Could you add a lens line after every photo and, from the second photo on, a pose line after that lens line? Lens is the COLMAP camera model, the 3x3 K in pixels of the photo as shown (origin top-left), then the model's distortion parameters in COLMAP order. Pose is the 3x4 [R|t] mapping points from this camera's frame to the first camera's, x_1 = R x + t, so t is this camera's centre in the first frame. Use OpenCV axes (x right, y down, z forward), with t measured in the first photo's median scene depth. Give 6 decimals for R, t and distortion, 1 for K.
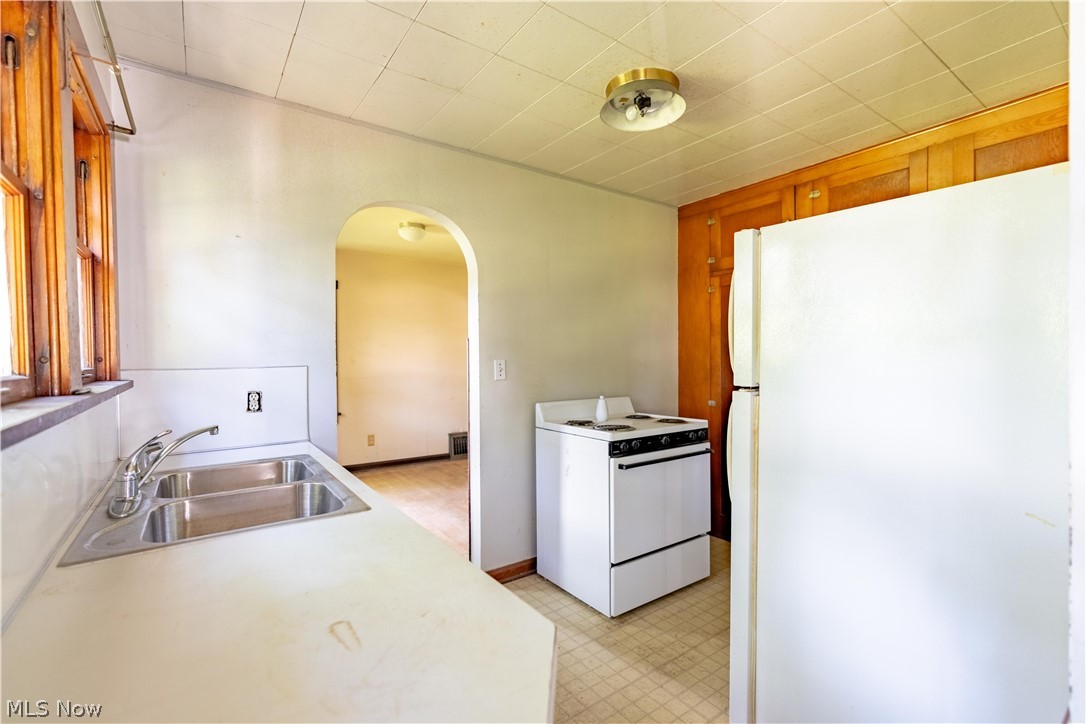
lens RADIAL K [[486.3, 0, 548.7], [0, 486.3, 366.5], [0, 0, 1]] dist [-0.004073, 0.001896]
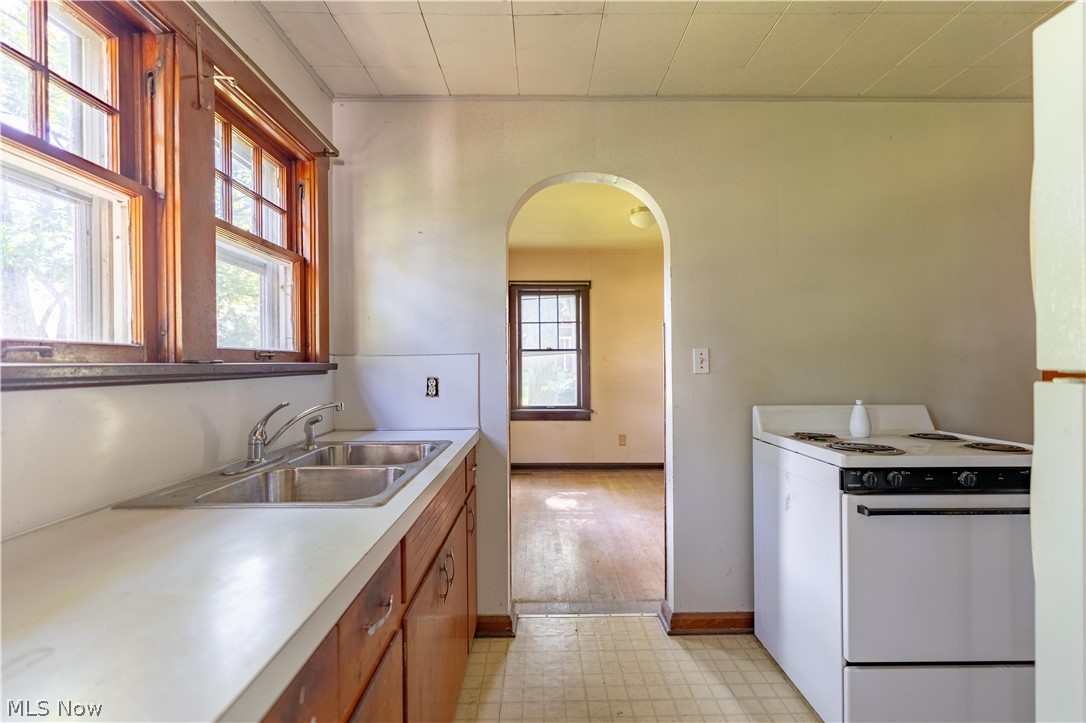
lens RADIAL K [[486.3, 0, 543.8], [0, 486.3, 362.6], [0, 0, 1]] dist [-0.004073, 0.001896]
pose [[0.814190, -0.000685, -0.580598, 0.168614], [-0.010410, 0.999821, -0.015778, 0.027775], [0.580505, 0.018890, 0.814038, 0.231616]]
